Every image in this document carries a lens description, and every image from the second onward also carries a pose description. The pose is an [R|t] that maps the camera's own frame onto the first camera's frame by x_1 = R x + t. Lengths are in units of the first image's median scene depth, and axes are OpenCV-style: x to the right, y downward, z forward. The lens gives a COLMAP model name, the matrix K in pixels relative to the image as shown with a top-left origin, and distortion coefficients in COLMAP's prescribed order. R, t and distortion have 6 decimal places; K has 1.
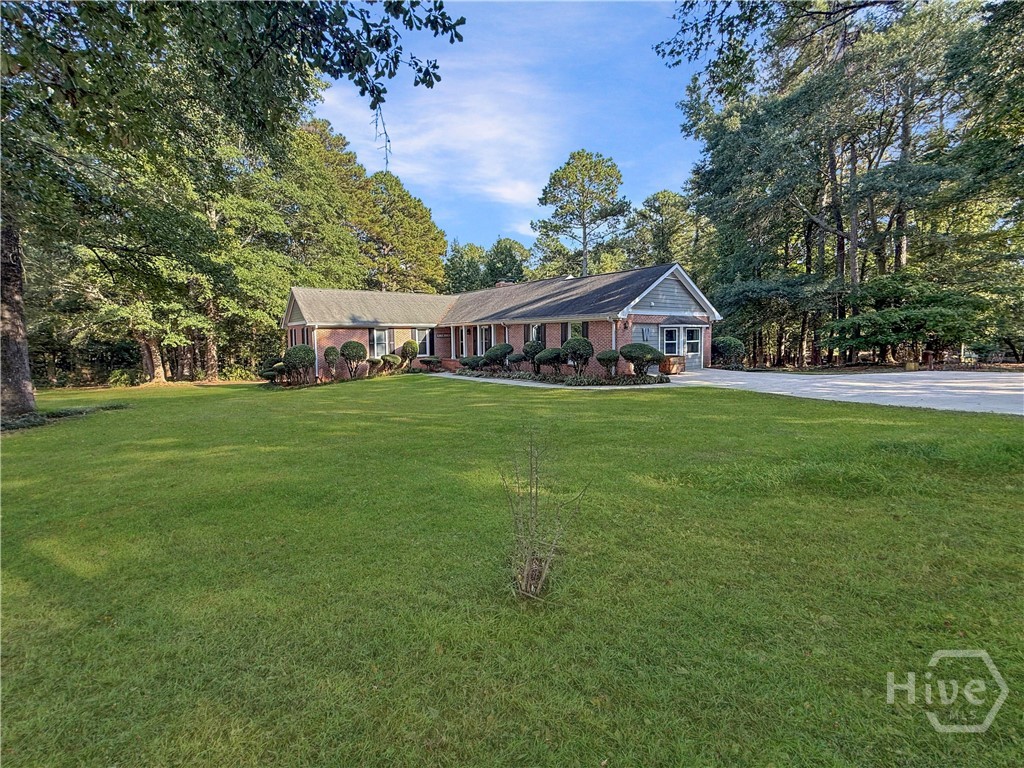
lens RADIAL K [[405.6, 0, 512.0], [0, 405.6, 384.0], [0, 0, 1]] dist [-0.002558, 0.000116]
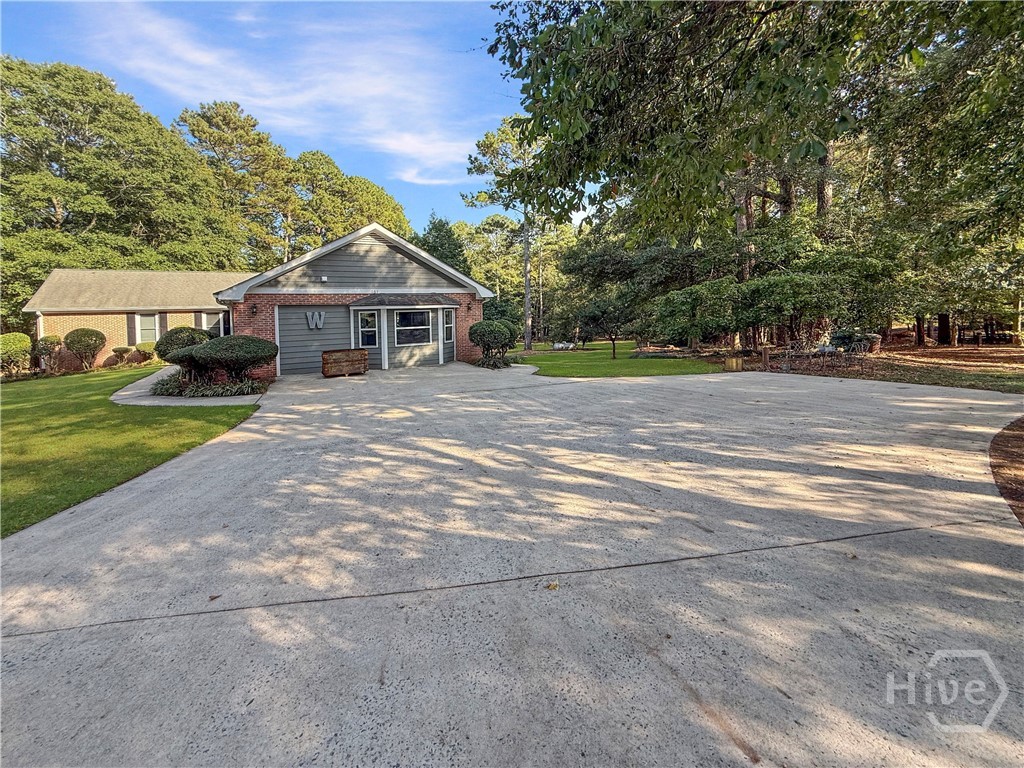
lens RADIAL K [[405.6, 0, 512.0], [0, 405.6, 384.0], [0, 0, 1]] dist [-0.002558, 0.000116]
pose [[0.982445, 0.024618, -0.184921, 0.639554], [-0.015360, 0.998563, 0.051333, -0.034071], [0.185919, -0.047592, 0.981412, 0.234174]]
